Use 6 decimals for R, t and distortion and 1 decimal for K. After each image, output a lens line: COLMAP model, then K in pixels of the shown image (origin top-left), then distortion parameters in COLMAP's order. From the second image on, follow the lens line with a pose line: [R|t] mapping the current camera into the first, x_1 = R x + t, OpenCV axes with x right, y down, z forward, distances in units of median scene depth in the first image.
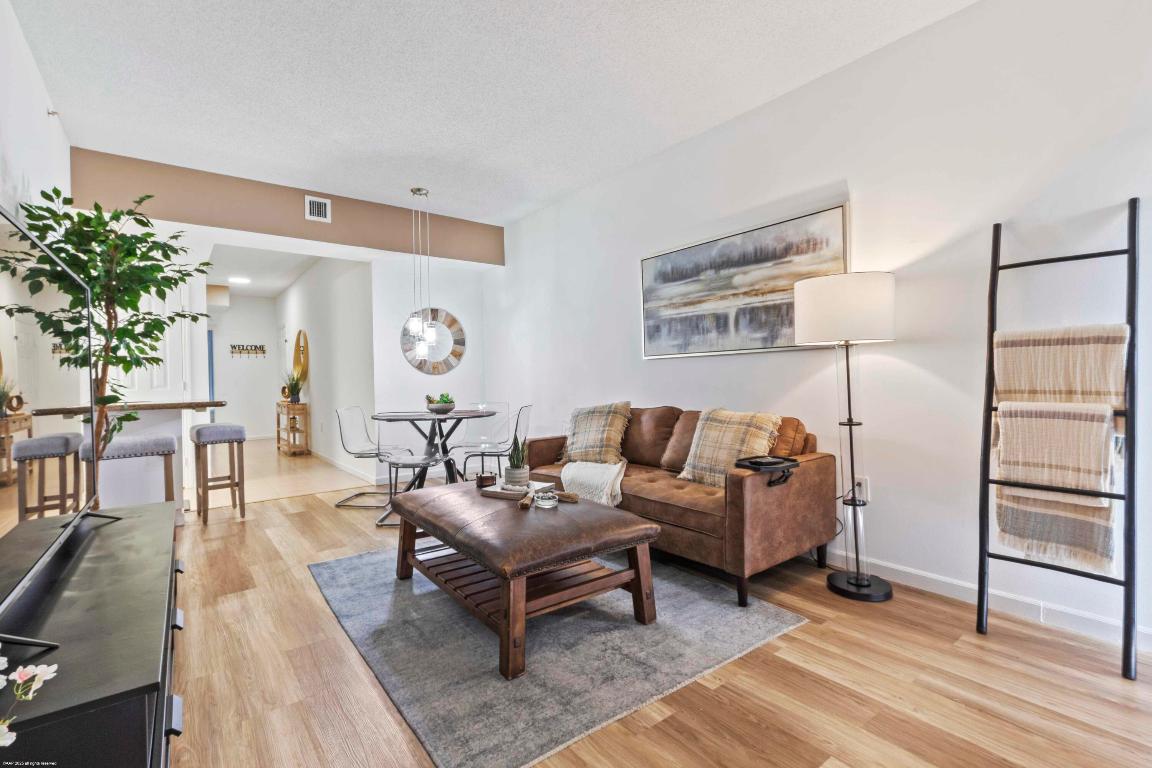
lens RADIAL K [[518.8, 0, 578.2], [0, 518.8, 387.3], [0, 0, 1]] dist [0.005154, 0.000369]
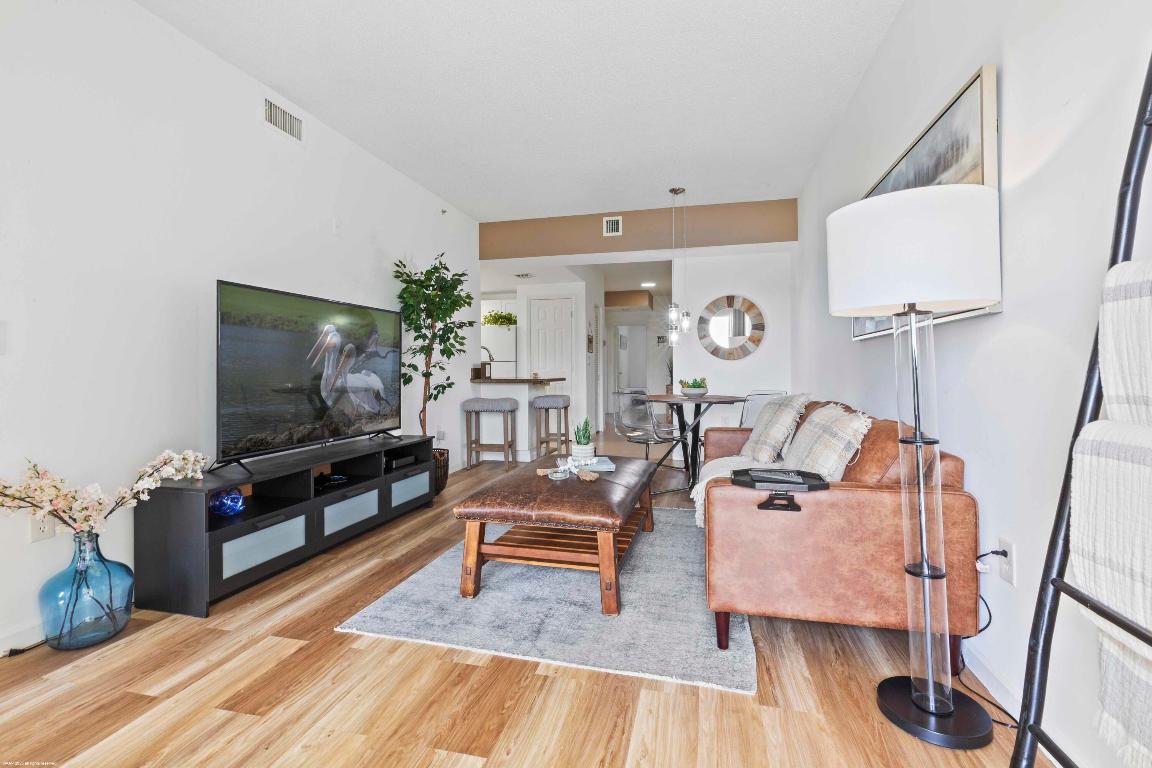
lens RADIAL K [[518.8, 0, 575.4], [0, 518.8, 375.6], [0, 0, 1]] dist [0.005154, 0.000369]
pose [[0.622990, 0.024839, -0.781835, 0.849611], [-0.020998, 0.999667, 0.015028, -0.009220], [0.781948, 0.007055, 0.623304, 0.337897]]
